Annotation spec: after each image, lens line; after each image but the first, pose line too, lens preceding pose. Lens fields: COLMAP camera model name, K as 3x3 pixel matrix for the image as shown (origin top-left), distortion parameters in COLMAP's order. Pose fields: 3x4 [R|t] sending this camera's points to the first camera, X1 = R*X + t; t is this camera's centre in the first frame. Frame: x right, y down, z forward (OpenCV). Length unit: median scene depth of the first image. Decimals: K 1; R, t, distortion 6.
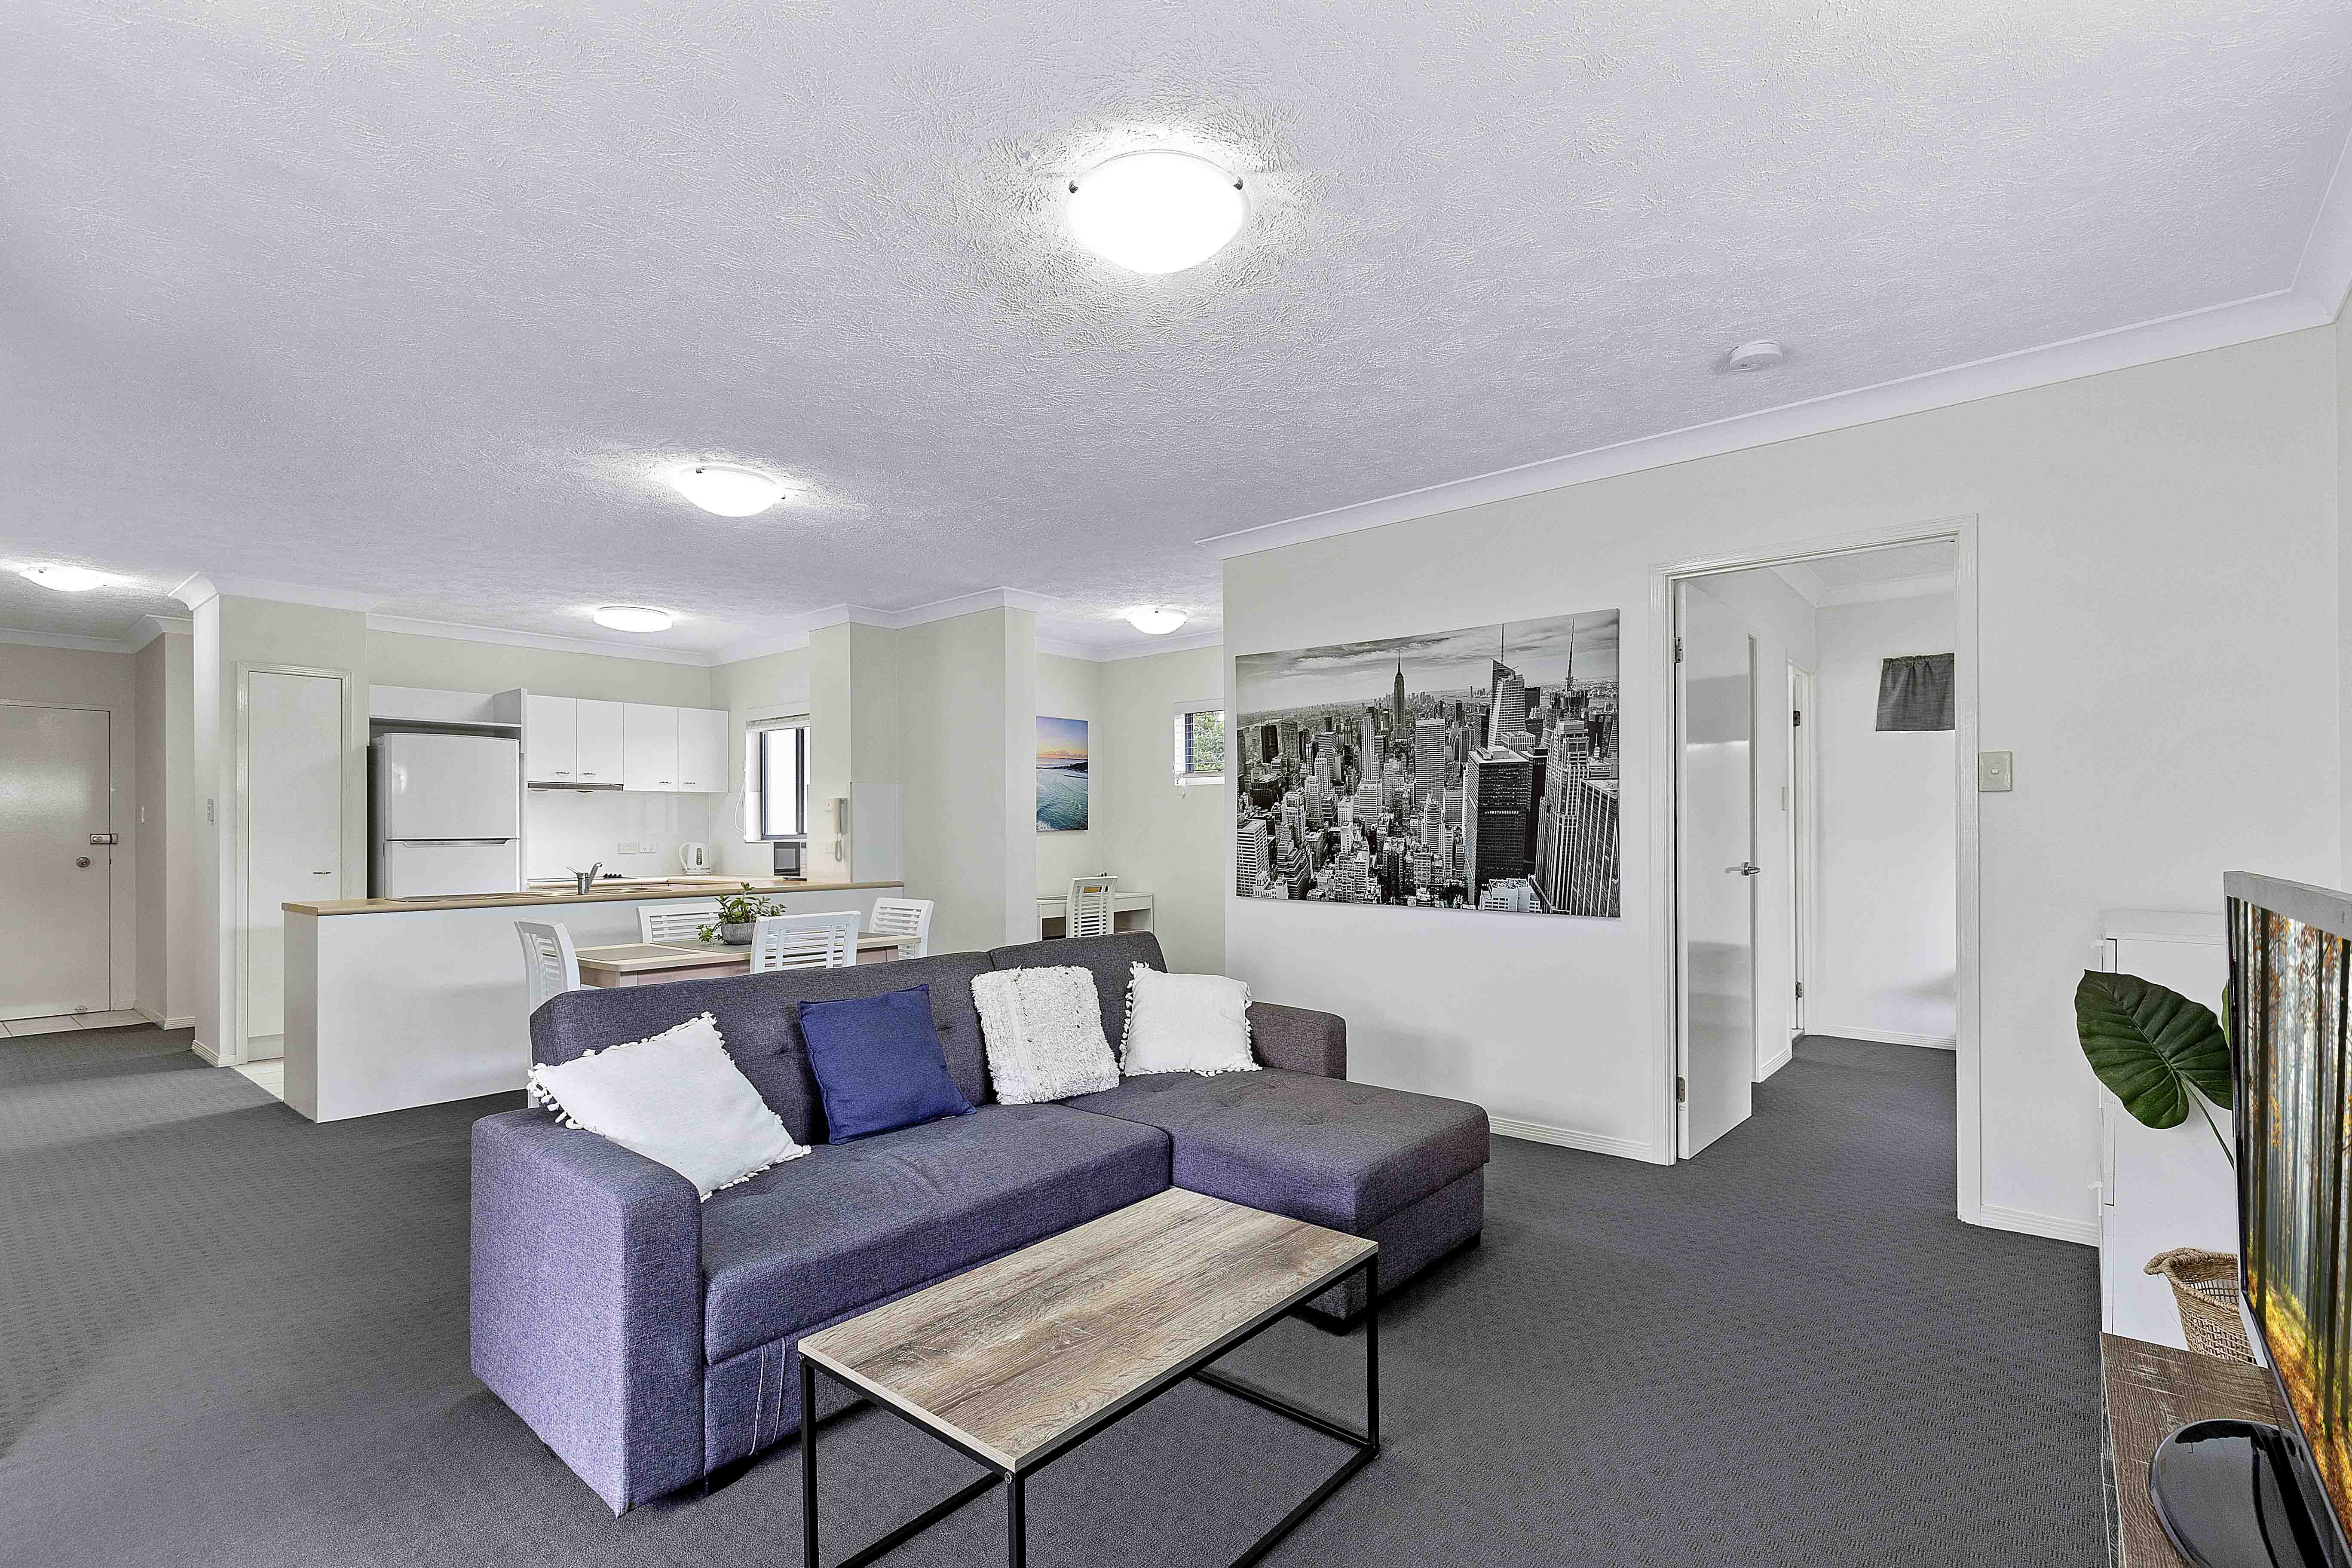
lens RADIAL K [[1075.7, 0, 1171.5], [0, 1075.7, 809.9], [0, 0, 1]] dist [0.010498, 0.000843]
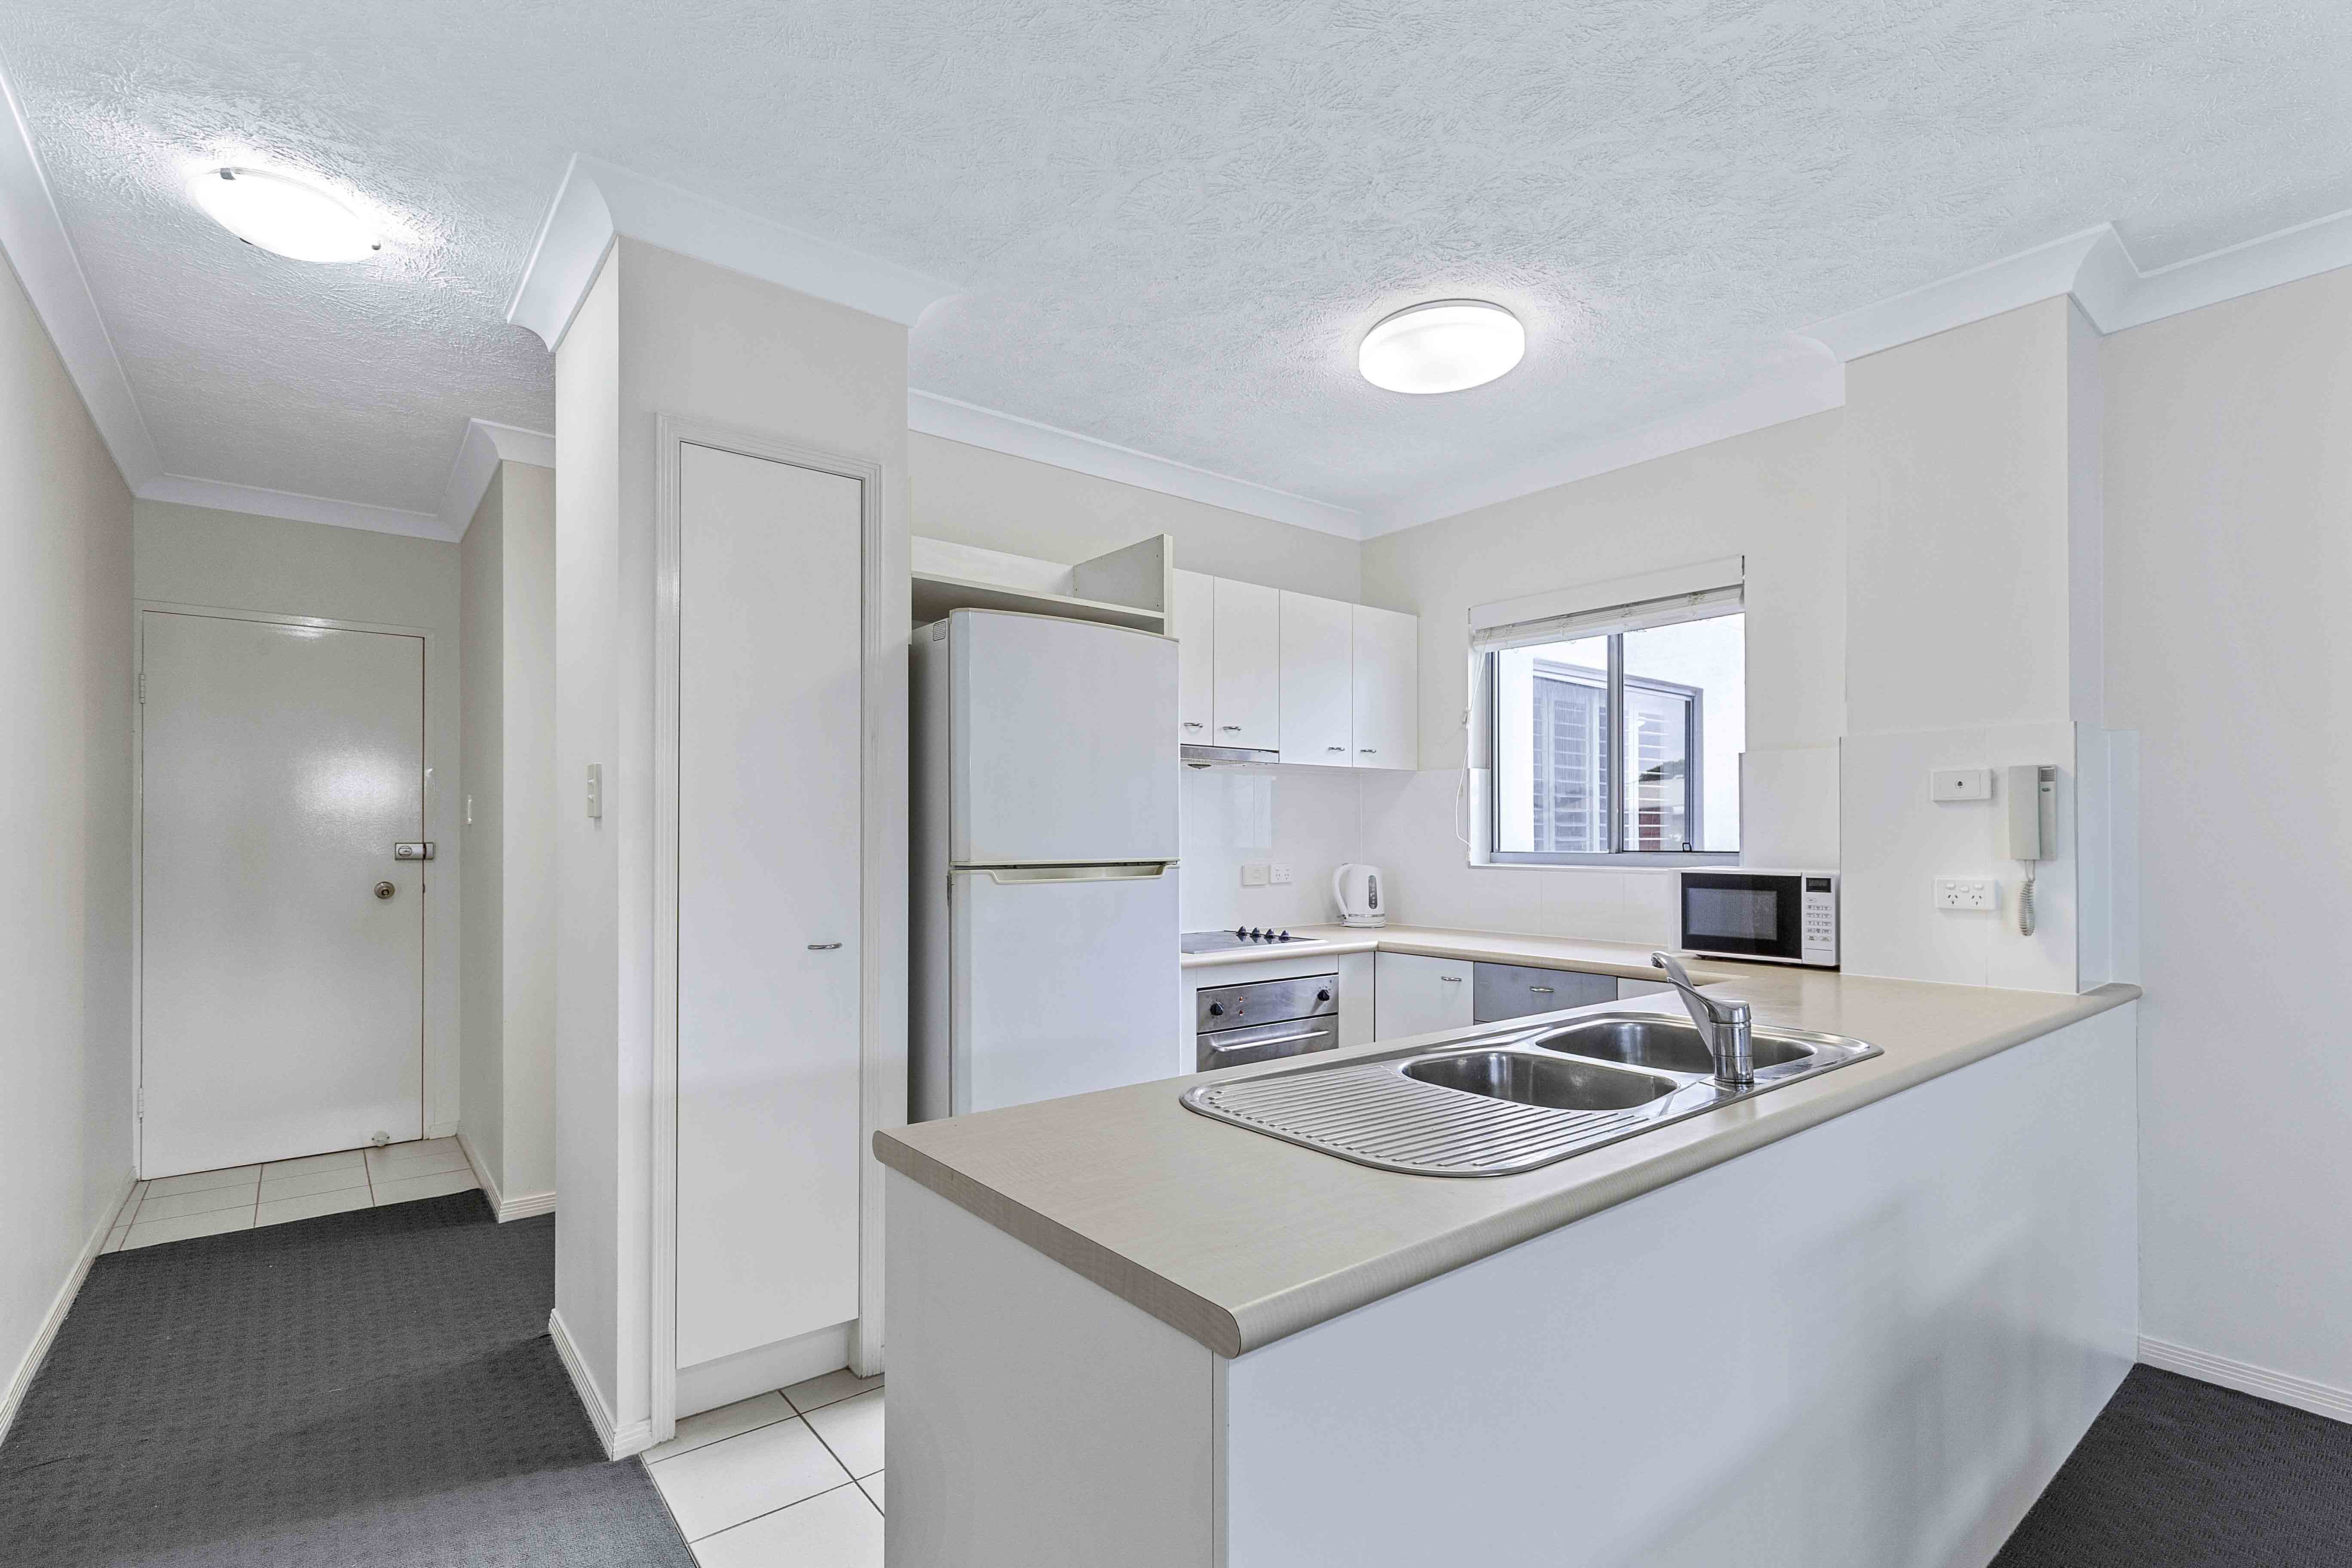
lens RADIAL K [[1075.7, 0, 1181.9], [0, 1075.7, 808.7], [0, 0, 1]] dist [0.010498, 0.000843]
pose [[0.982083, 0.001047, -0.188444, -0.516441], [-0.001841, 0.999990, -0.004041, 0.005939], [0.188438, 0.004316, 0.982076, 0.561329]]
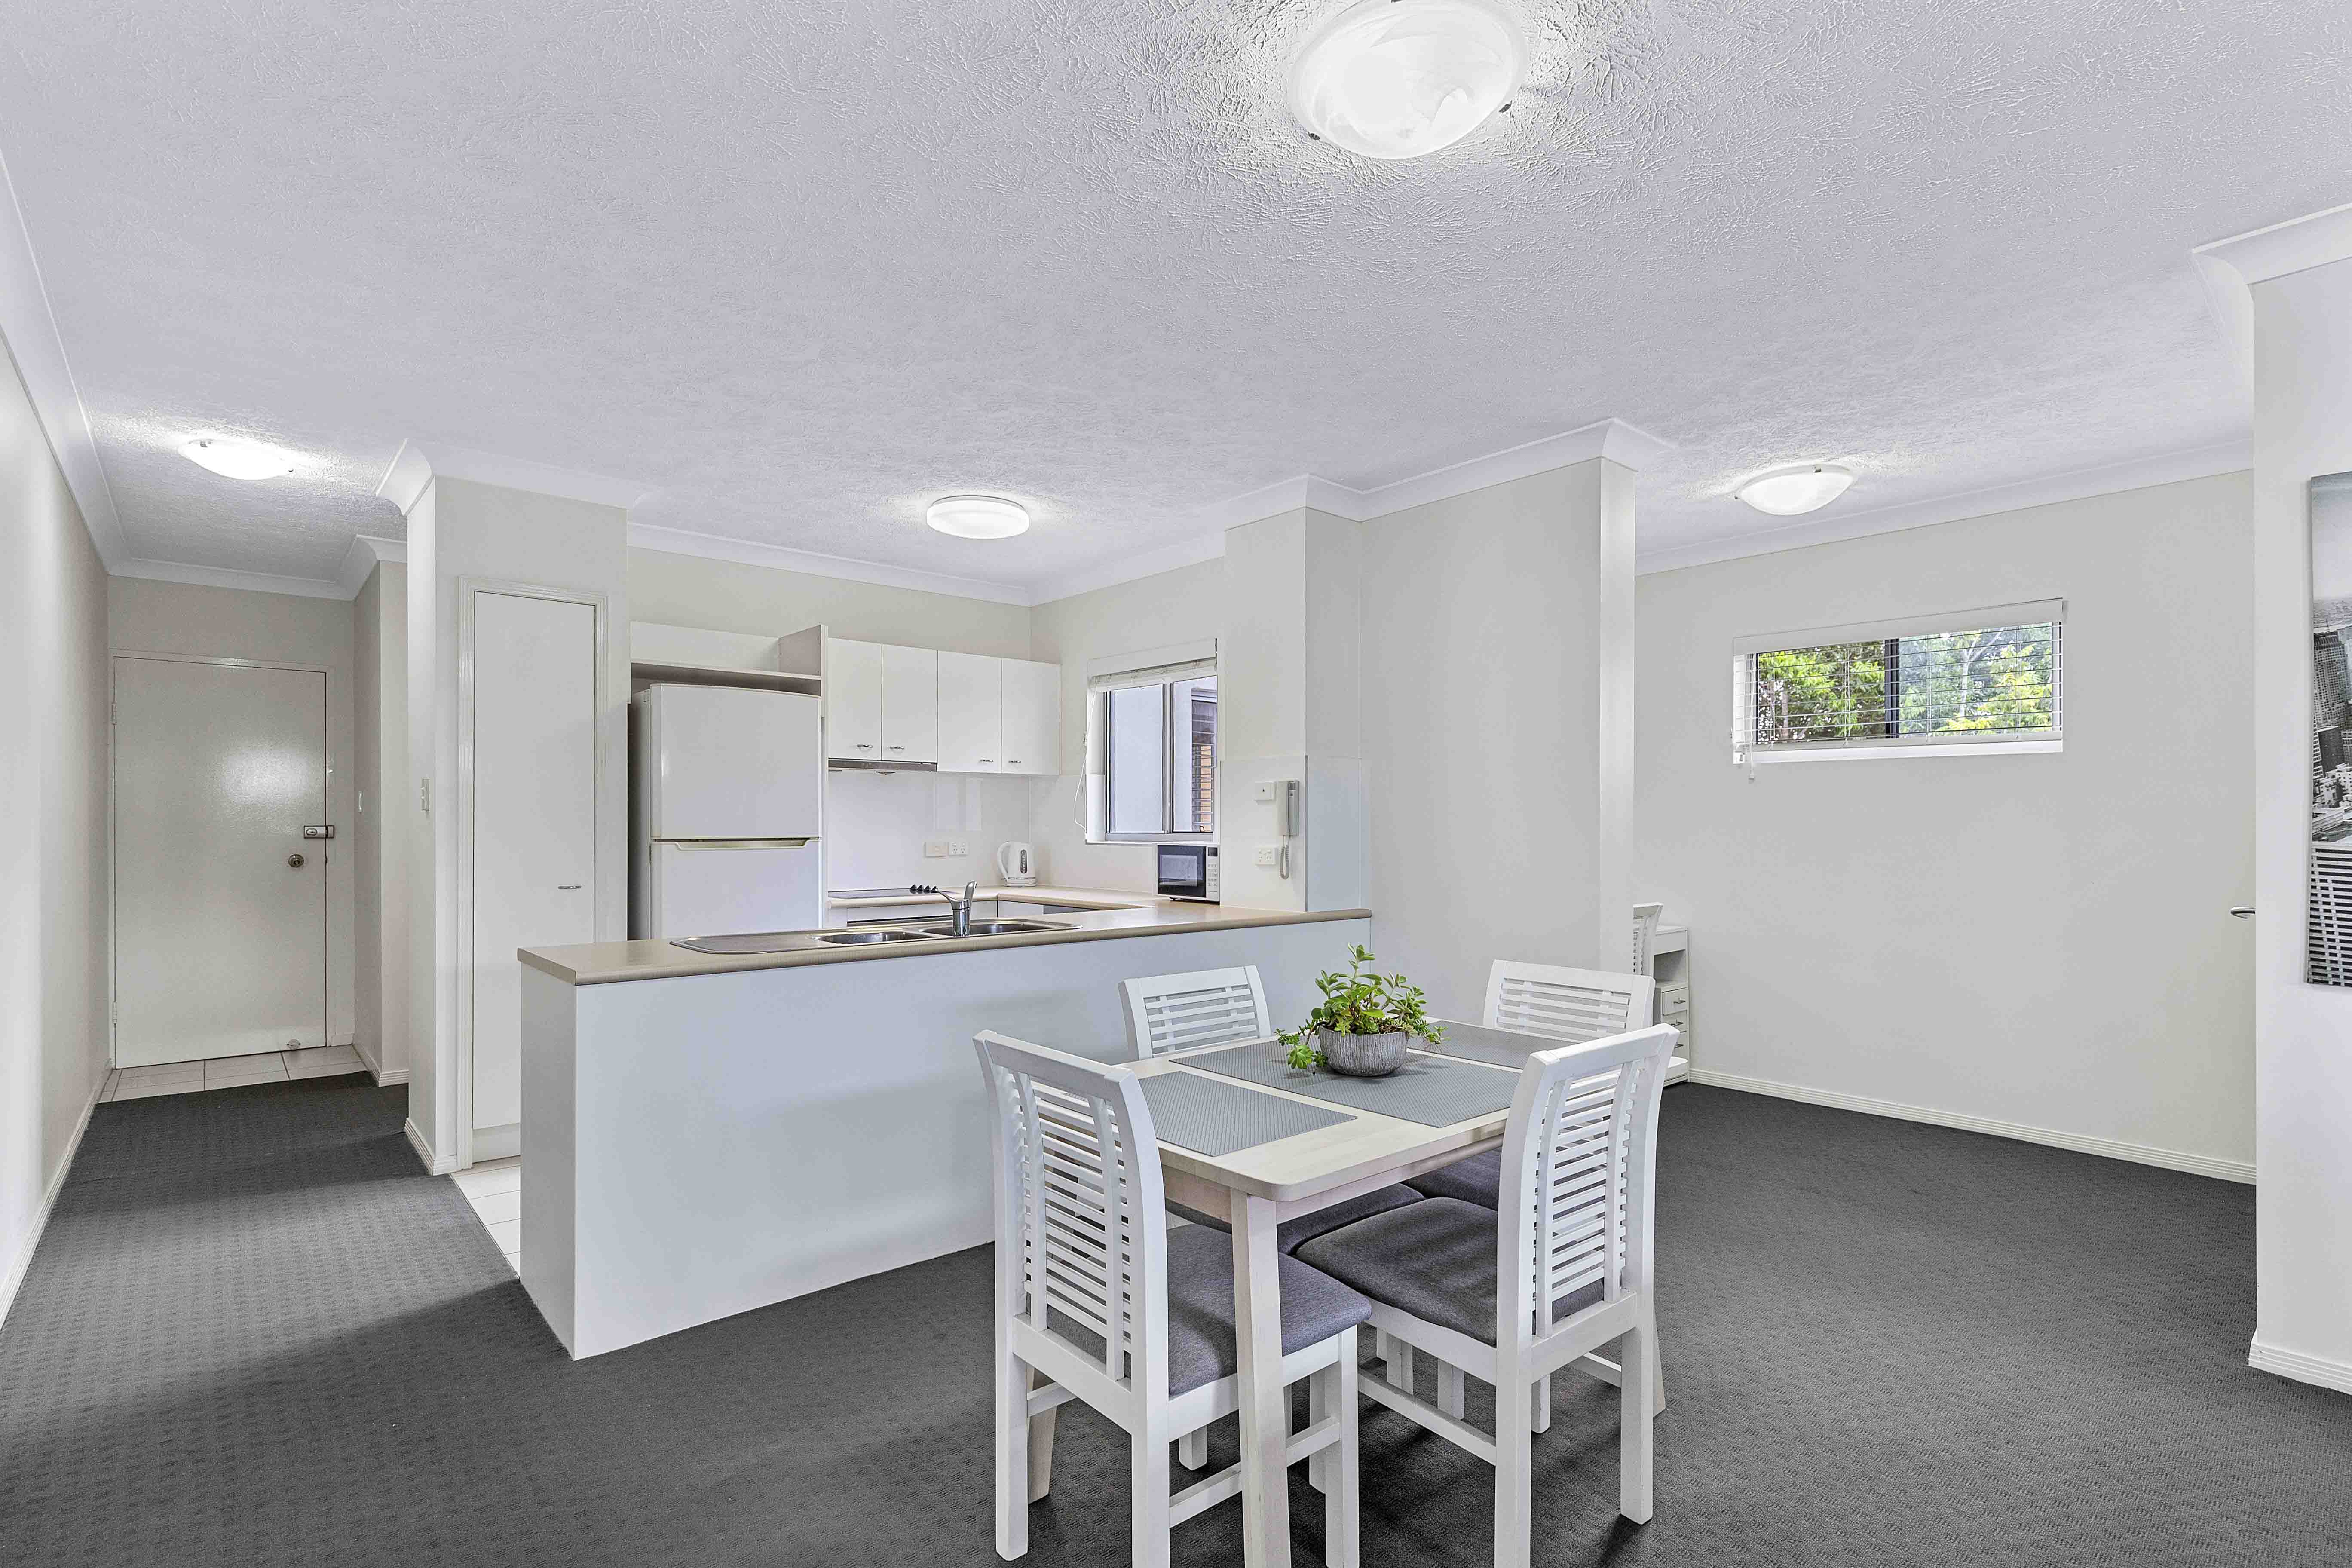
lens RADIAL K [[1075.7, 0, 1160.1], [0, 1075.7, 801.9], [0, 0, 1]] dist [0.010498, 0.000843]
pose [[0.988809, 0.004049, -0.149134, -0.281719], [-0.003653, 0.999989, 0.002924, 0.000103], [0.149144, -0.002347, 0.988813, 0.342281]]
